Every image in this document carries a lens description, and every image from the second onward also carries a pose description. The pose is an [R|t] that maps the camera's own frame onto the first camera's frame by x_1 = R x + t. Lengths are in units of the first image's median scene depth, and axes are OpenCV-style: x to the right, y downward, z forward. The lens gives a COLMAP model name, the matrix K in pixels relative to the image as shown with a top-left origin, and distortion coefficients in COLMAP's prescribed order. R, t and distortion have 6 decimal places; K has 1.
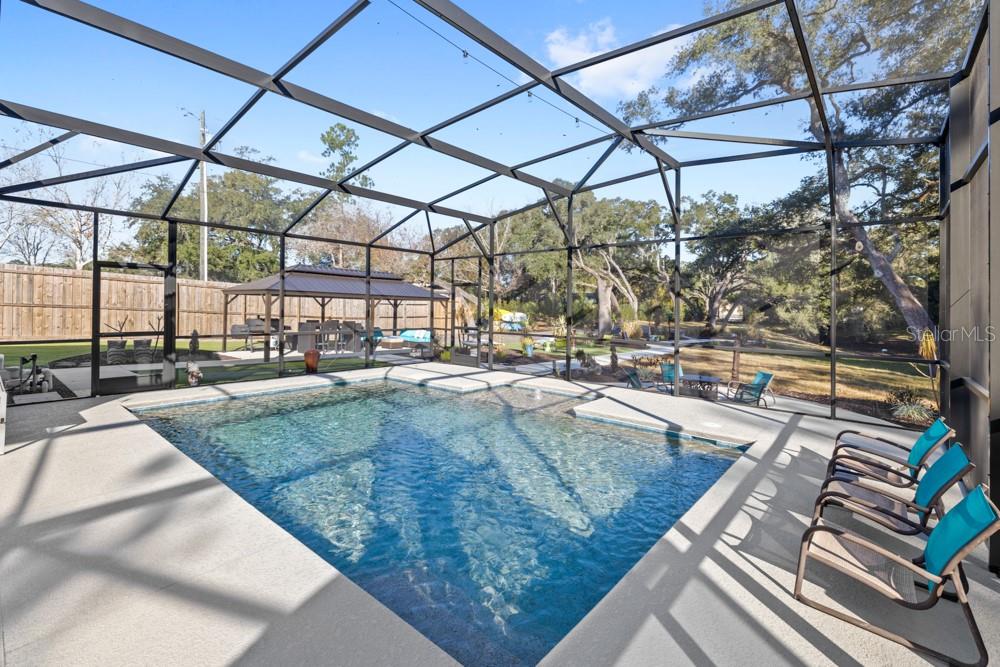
lens RADIAL K [[444.7, 0, 494.2], [0, 444.7, 305.6], [0, 0, 1]] dist [-0.008065, 0.001995]
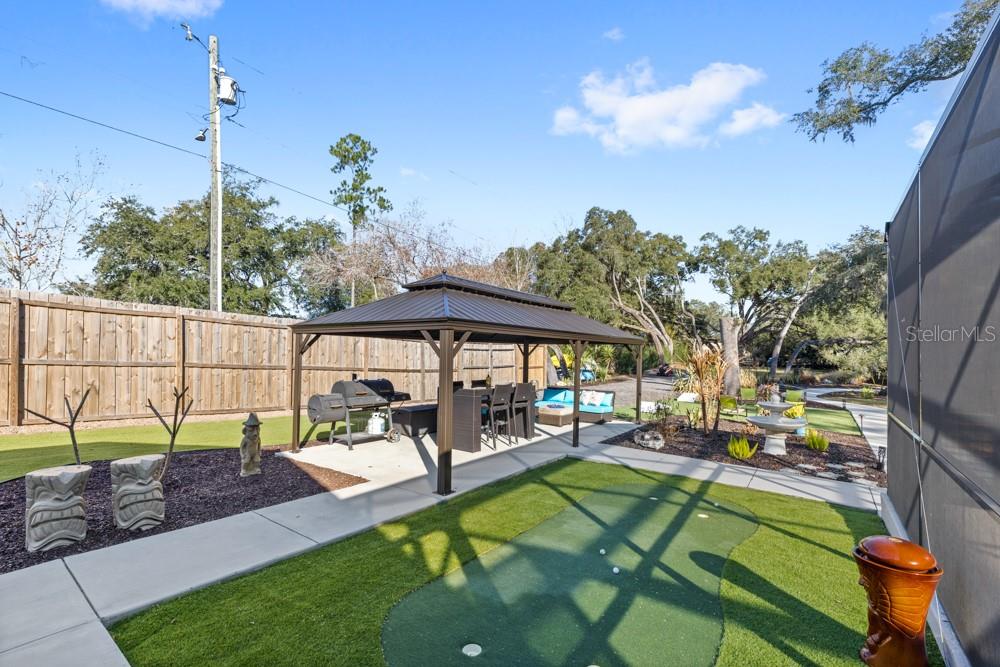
lens RADIAL K [[444.7, 0, 498.3], [0, 444.7, 343.3], [0, 0, 1]] dist [-0.008065, 0.001995]
pose [[0.997950, -0.006598, 0.063662, -0.128815], [0.007547, 0.999864, -0.014687, -0.001672], [-0.063557, 0.015138, 0.997863, 0.153007]]
